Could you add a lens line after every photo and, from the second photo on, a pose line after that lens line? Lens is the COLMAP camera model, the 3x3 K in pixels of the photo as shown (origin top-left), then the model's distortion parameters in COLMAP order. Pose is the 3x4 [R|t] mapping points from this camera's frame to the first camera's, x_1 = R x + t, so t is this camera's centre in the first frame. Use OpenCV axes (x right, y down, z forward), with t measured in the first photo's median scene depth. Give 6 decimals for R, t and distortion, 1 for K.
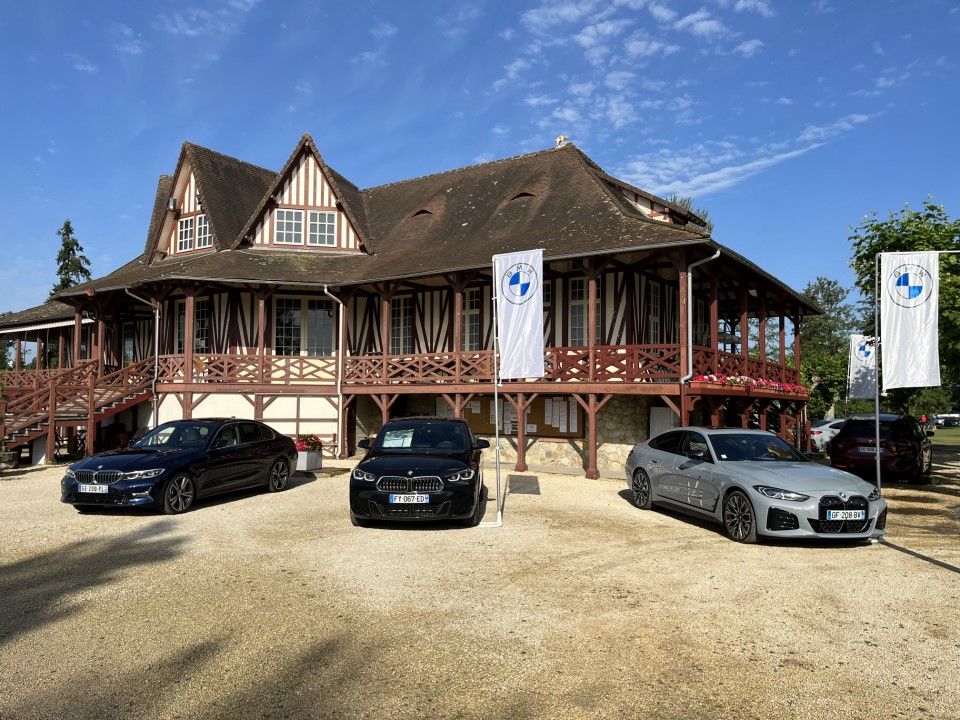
lens RADIAL K [[740.6, 0, 480.1], [0, 740.6, 365.2], [0, 0, 1]] dist [0.058868, -0.085368]
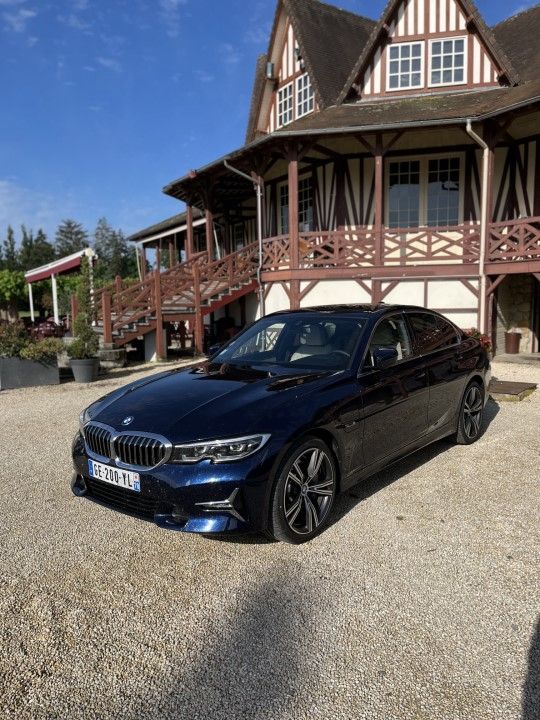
lens RADIAL K [[555.5, 0, 272.1], [0, 555.5, 370.9], [0, 0, 1]] dist [0.058868, -0.085368]
pose [[0.920309, 0.028480, -0.390155, -0.159786], [0.042463, 0.984181, 0.172004, 0.027513], [0.388882, -0.174864, 0.904541, 0.384559]]
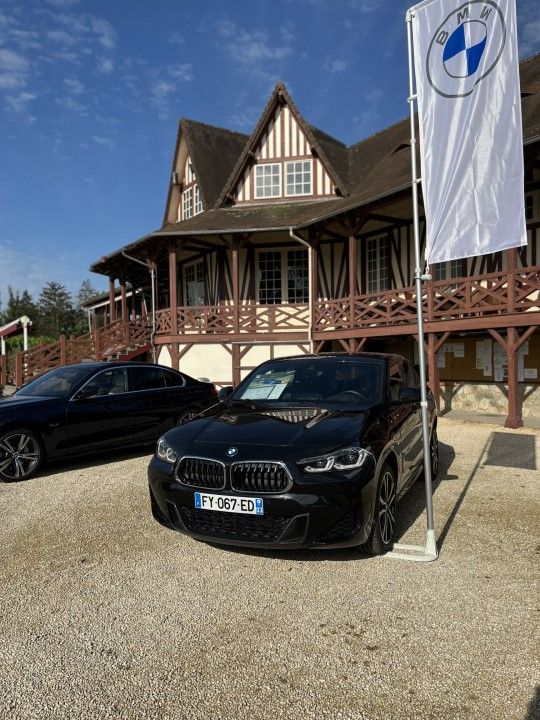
lens RADIAL K [[555.5, 0, 264.9], [0, 555.5, 364.2], [0, 0, 1]] dist [0.058868, -0.085368]
pose [[0.924030, -0.016941, -0.381945, 0.033316], [0.039143, 0.997960, 0.050431, 0.030446], [0.380312, -0.061550, 0.922808, 0.300668]]
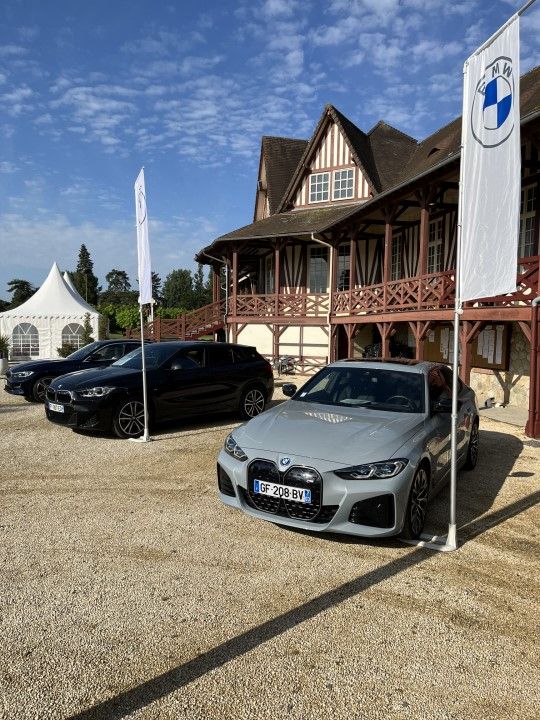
lens RADIAL K [[555.5, 0, 264.3], [0, 555.5, 357.3], [0, 0, 1]] dist [0.058868, -0.085368]
pose [[0.742109, 0.034485, -0.669392, 0.332869], [0.025796, 0.996466, 0.079934, 0.018198], [0.669783, -0.076587, 0.738597, 0.264904]]
